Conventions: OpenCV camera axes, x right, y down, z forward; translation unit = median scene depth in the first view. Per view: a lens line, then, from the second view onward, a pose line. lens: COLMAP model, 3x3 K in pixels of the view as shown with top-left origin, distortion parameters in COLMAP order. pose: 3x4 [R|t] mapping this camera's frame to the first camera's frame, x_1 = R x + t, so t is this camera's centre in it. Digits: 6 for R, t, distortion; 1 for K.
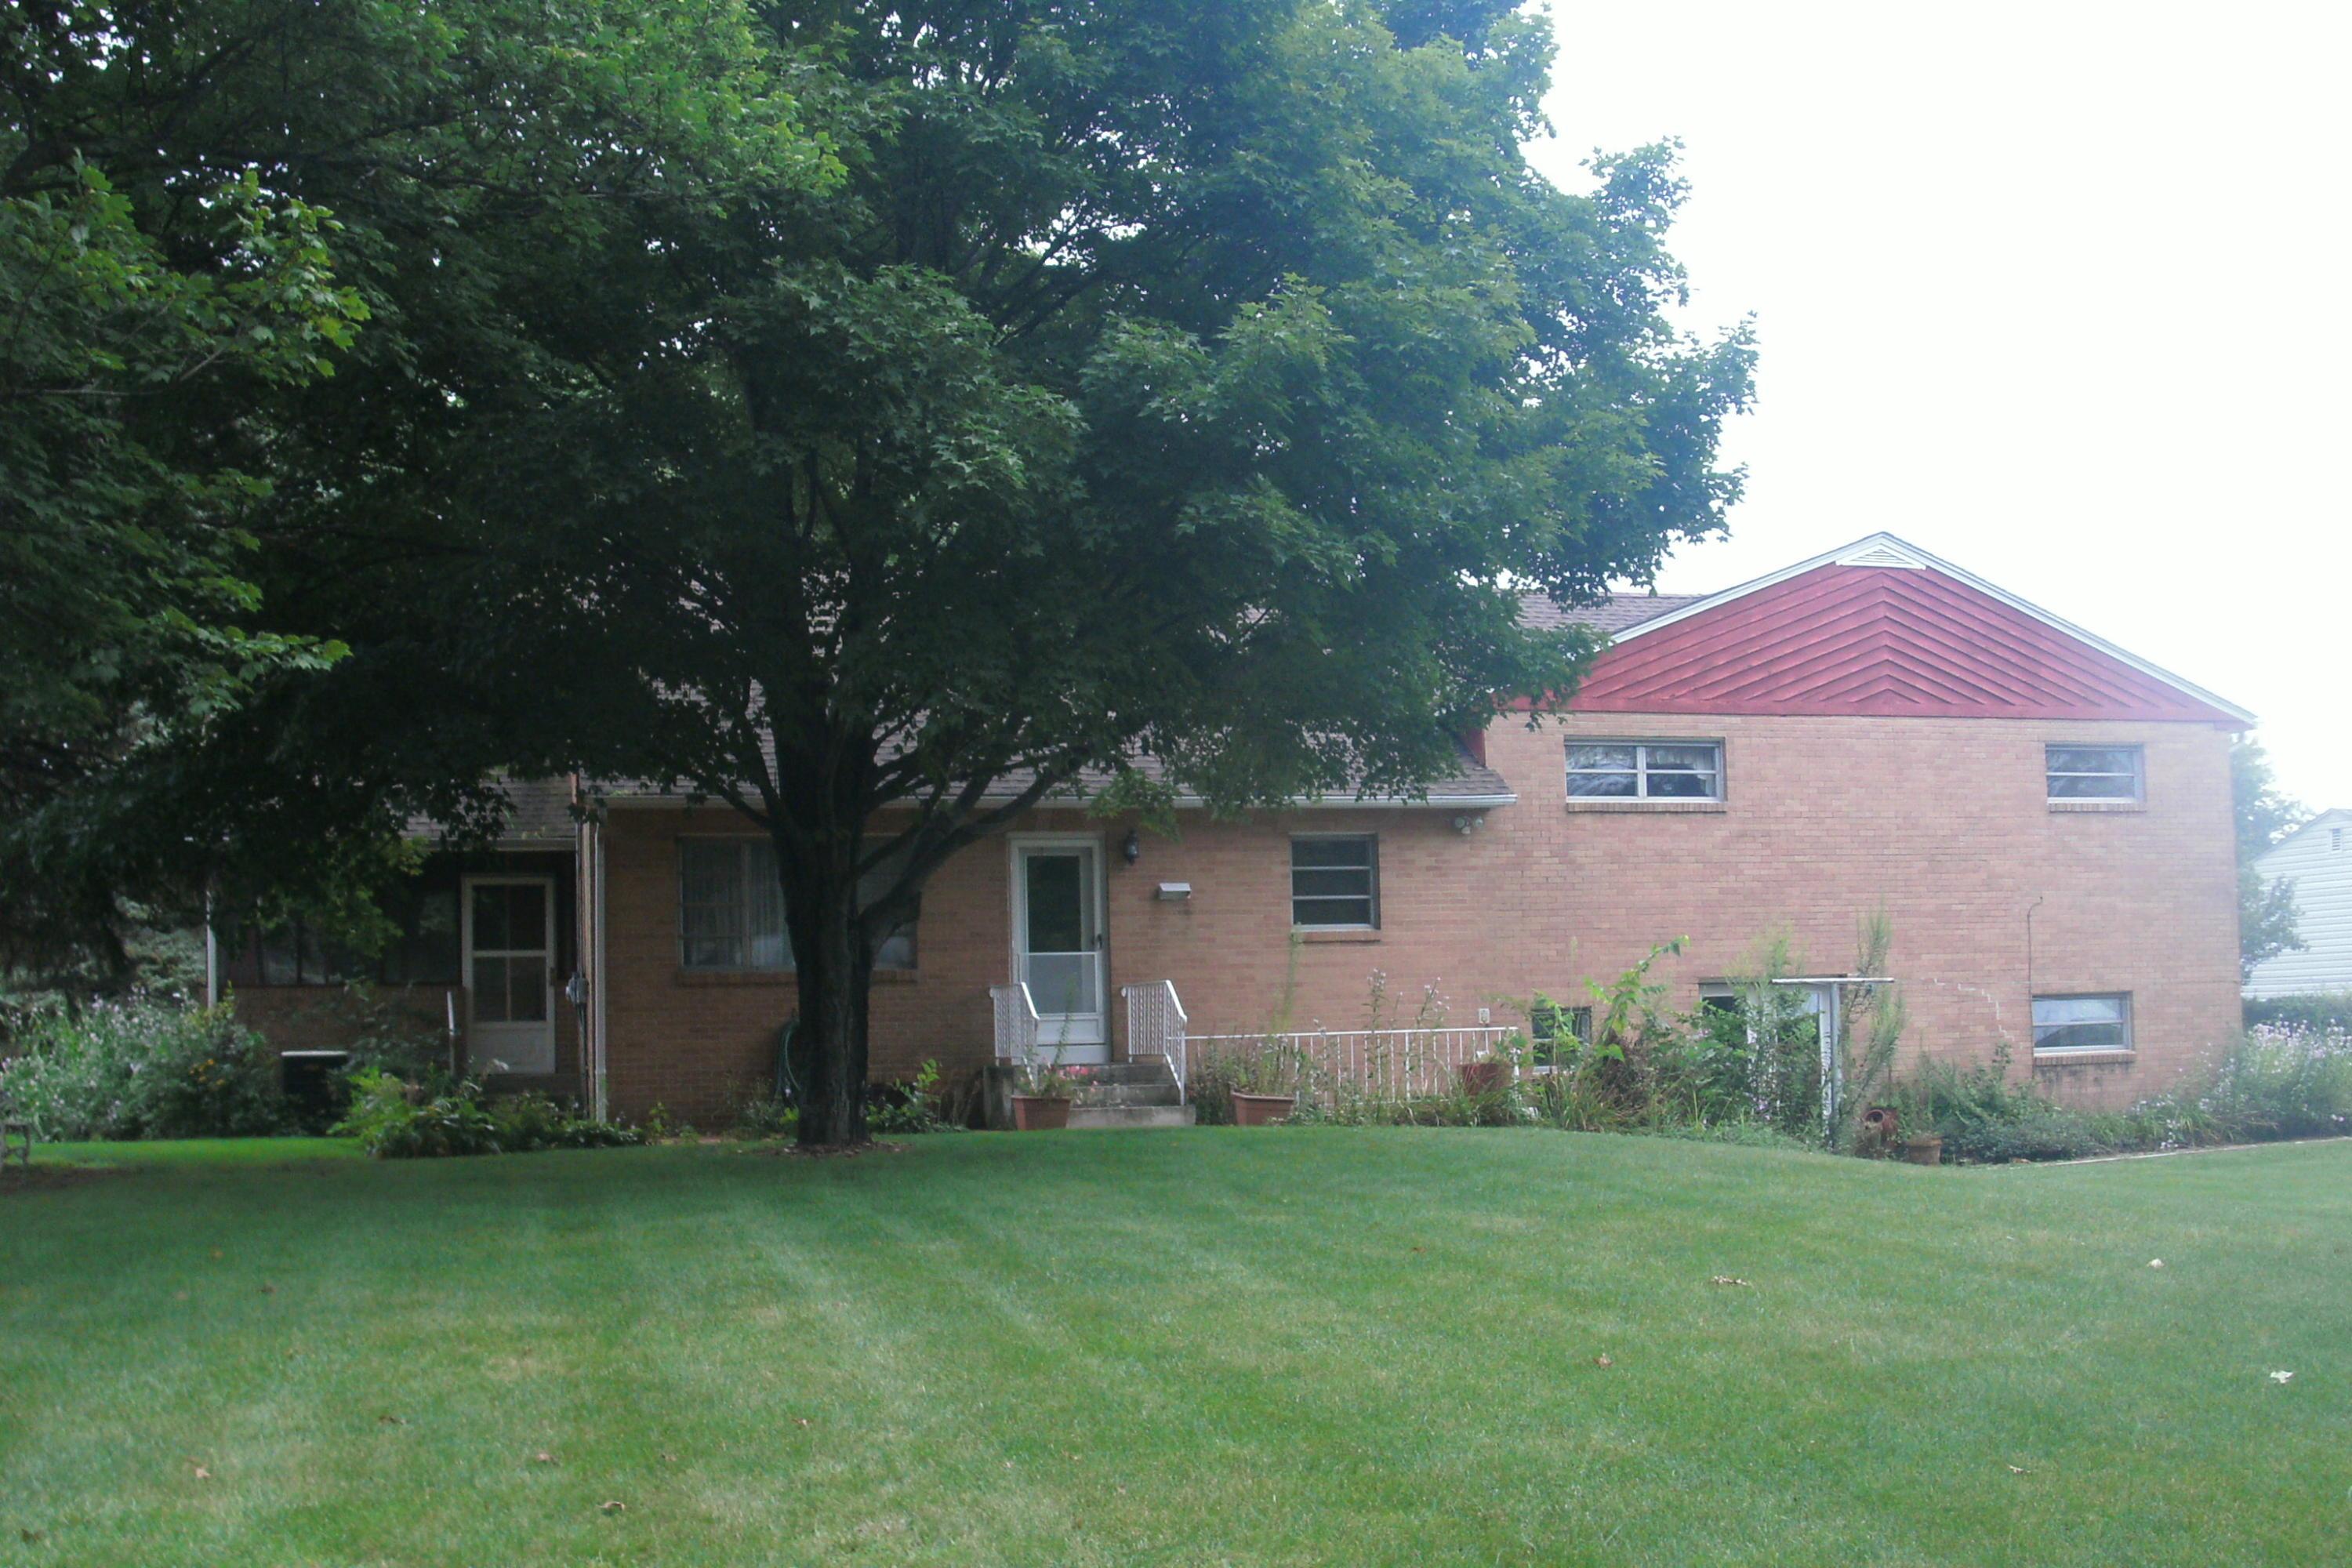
lens RADIAL K [[2759.1, 0, 1174.9], [0, 2759.1, 885.2], [0, 0, 1]] dist [-0.149166, 0.234230]
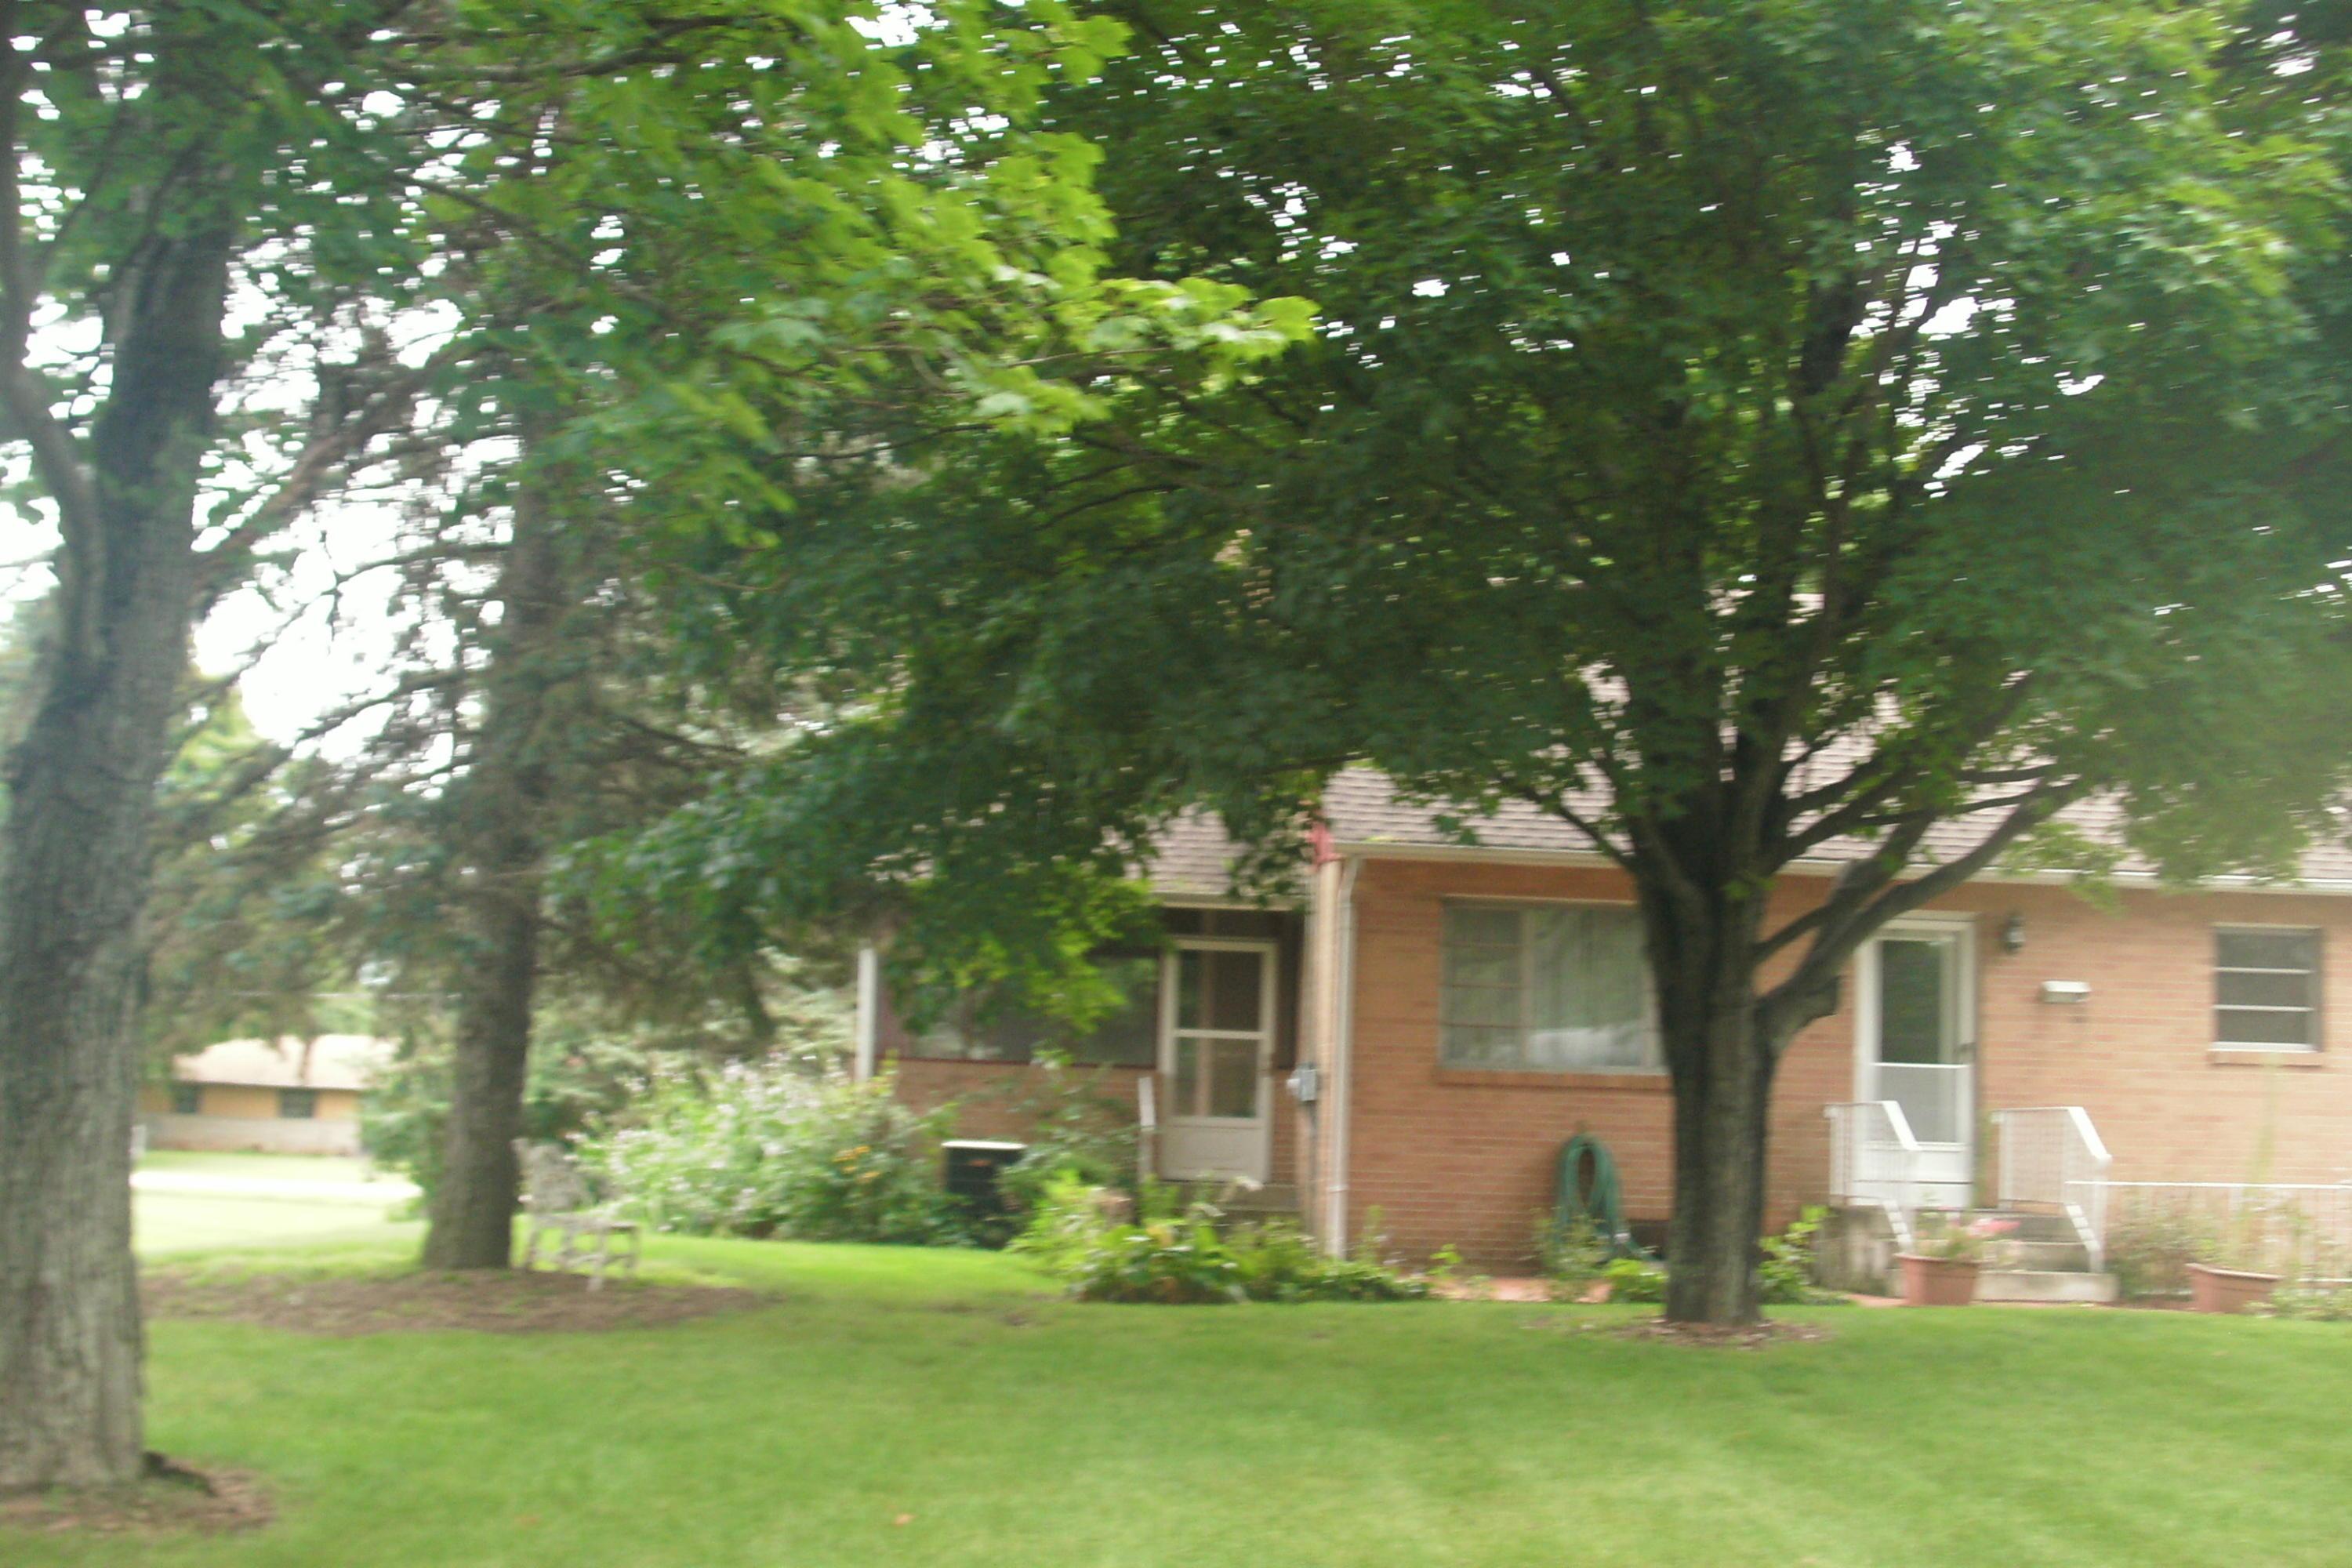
lens RADIAL K [[2426.3, 0, 1176.0], [0, 2426.3, 784.0], [0, 0, 1]] dist [-0.108135, 0.024739]
pose [[0.979218, 0.028289, -0.200830, -0.116631], [-0.045118, 0.995796, -0.079721, 0.009121], [0.197730, 0.087125, 0.976377, 0.292709]]
